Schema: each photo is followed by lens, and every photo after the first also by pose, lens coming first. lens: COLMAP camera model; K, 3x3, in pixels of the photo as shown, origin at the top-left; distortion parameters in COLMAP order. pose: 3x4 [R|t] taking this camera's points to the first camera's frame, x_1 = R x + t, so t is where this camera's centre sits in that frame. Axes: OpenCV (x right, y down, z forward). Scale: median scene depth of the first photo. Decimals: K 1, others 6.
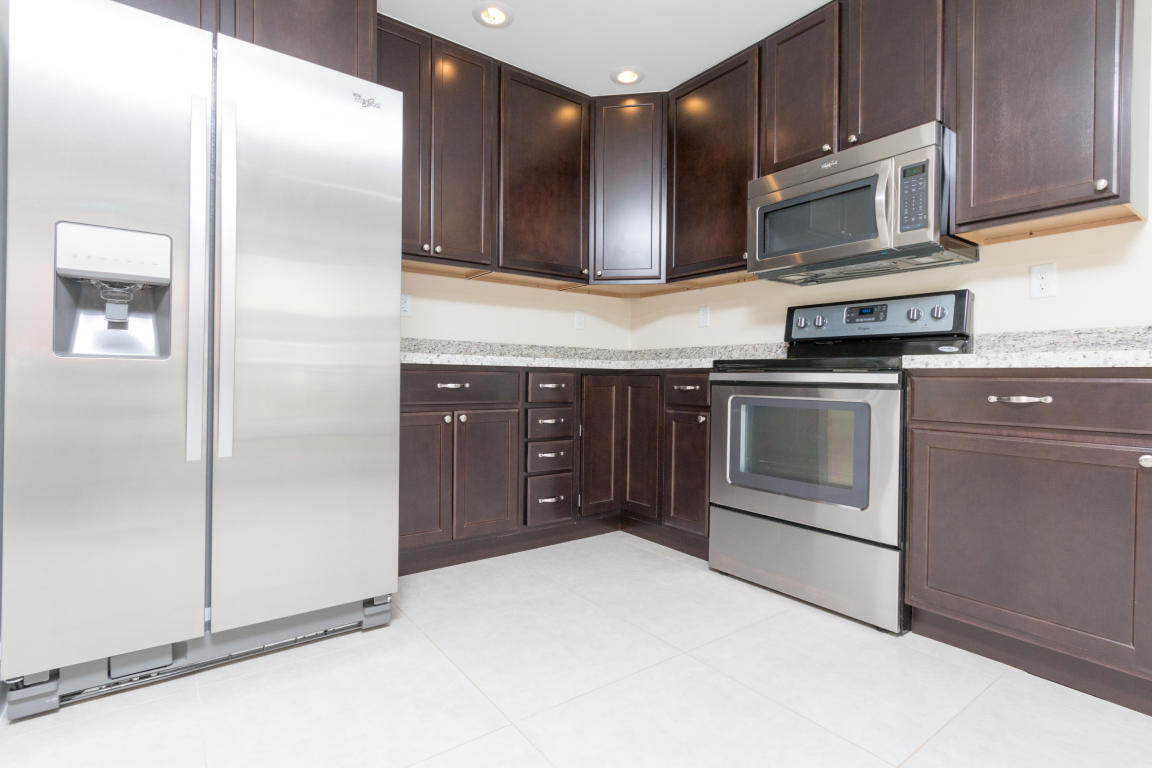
lens RADIAL K [[550.4, 0, 566.2], [0, 550.4, 382.1], [0, 0, 1]] dist [-0.001752, -0.000261]
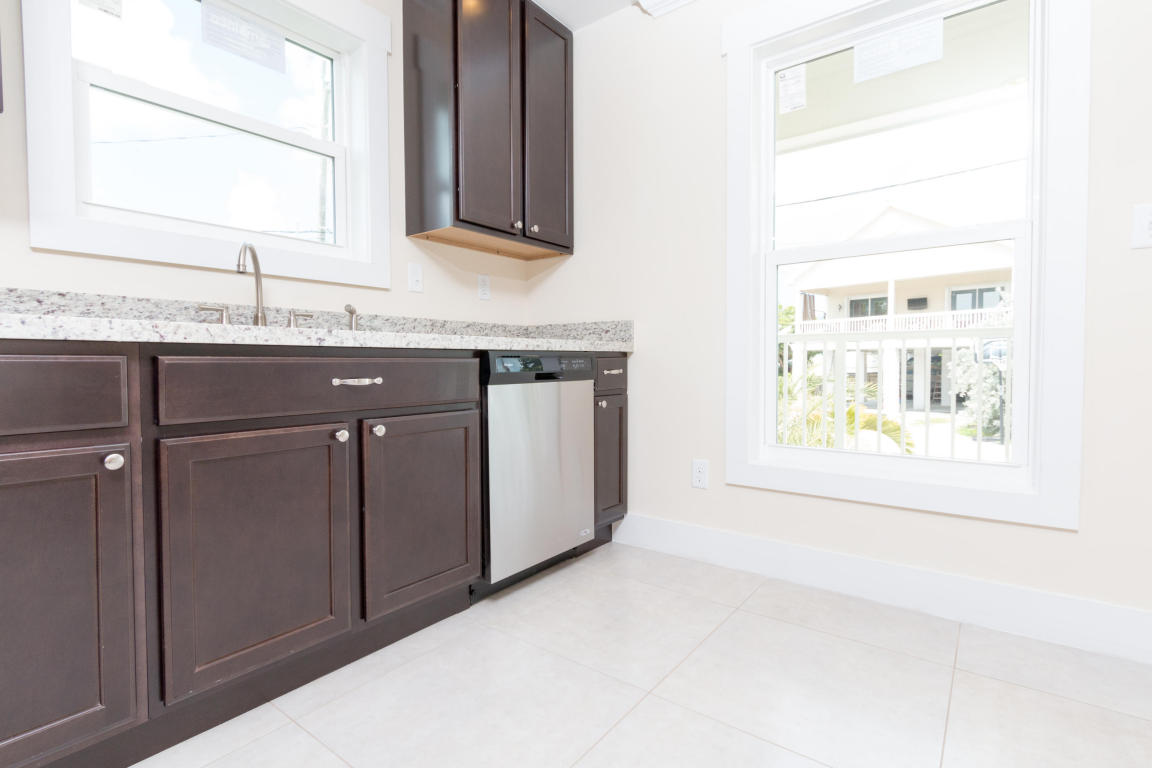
lens RADIAL K [[550.4, 0, 571.5], [0, 550.4, 377.5], [0, 0, 1]] dist [-0.001752, -0.000261]
pose [[-0.287755, -0.033127, 0.957131, 0.079117], [0.007741, 0.999288, 0.036913, 0.000284], [-0.957673, 0.018031, -0.287294, 0.358971]]
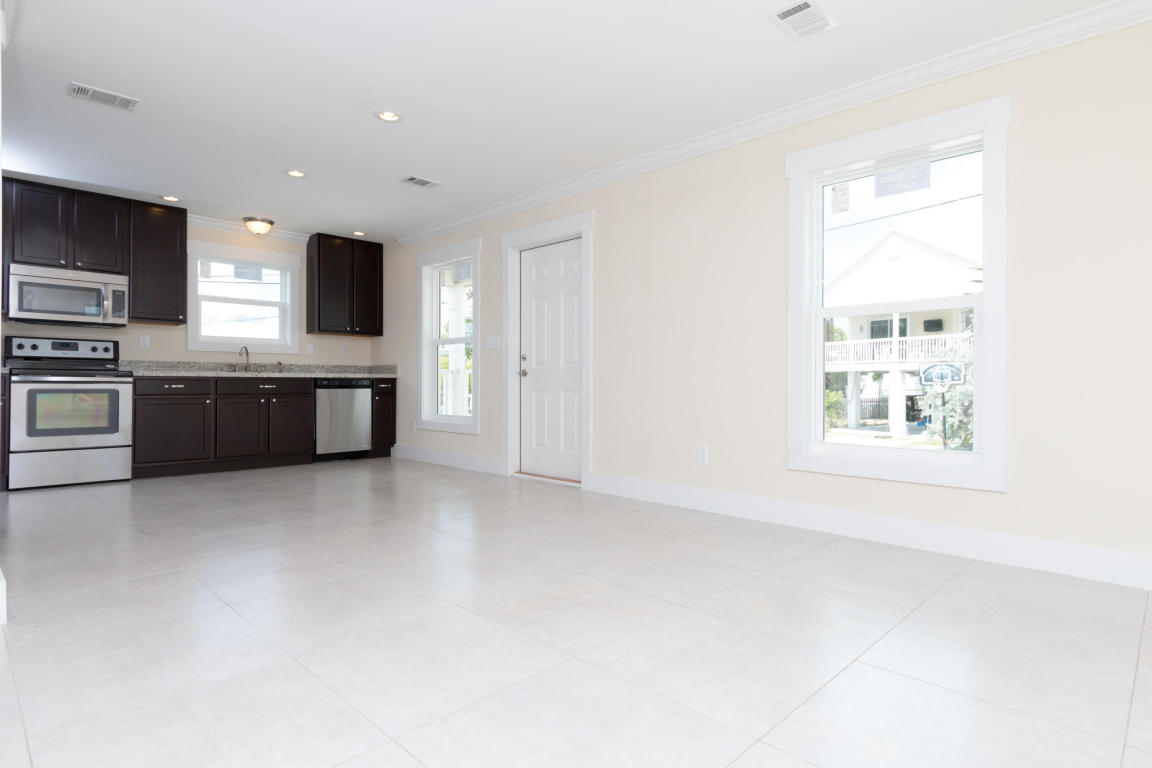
lens RADIAL K [[593.3, 0, 571.6], [0, 593.3, 382.3], [0, 0, 1]] dist [0.008844, -0.003543]
pose [[-0.176561, -0.011999, 0.984217, -2.012144], [-0.001013, 0.999927, 0.012009, -0.024417], [-0.984289, 0.001123, -0.176560, -0.431706]]
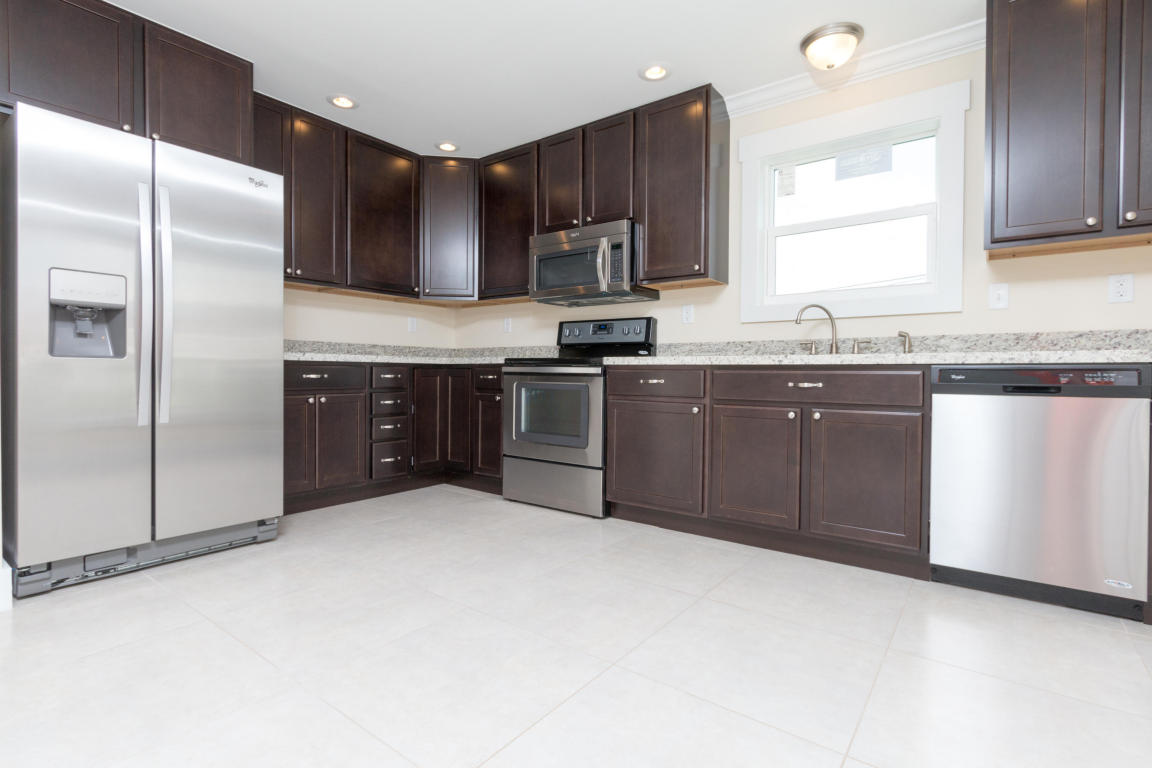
lens RADIAL K [[550.4, 0, 568.0], [0, 550.4, 382.7], [0, 0, 1]] dist [-0.001752, -0.000261]
pose [[0.958376, -0.007374, 0.285414, 0.007043], [0.003279, 0.999885, 0.014824, 0.004671], [-0.285490, -0.013271, 0.958290, -0.503646]]
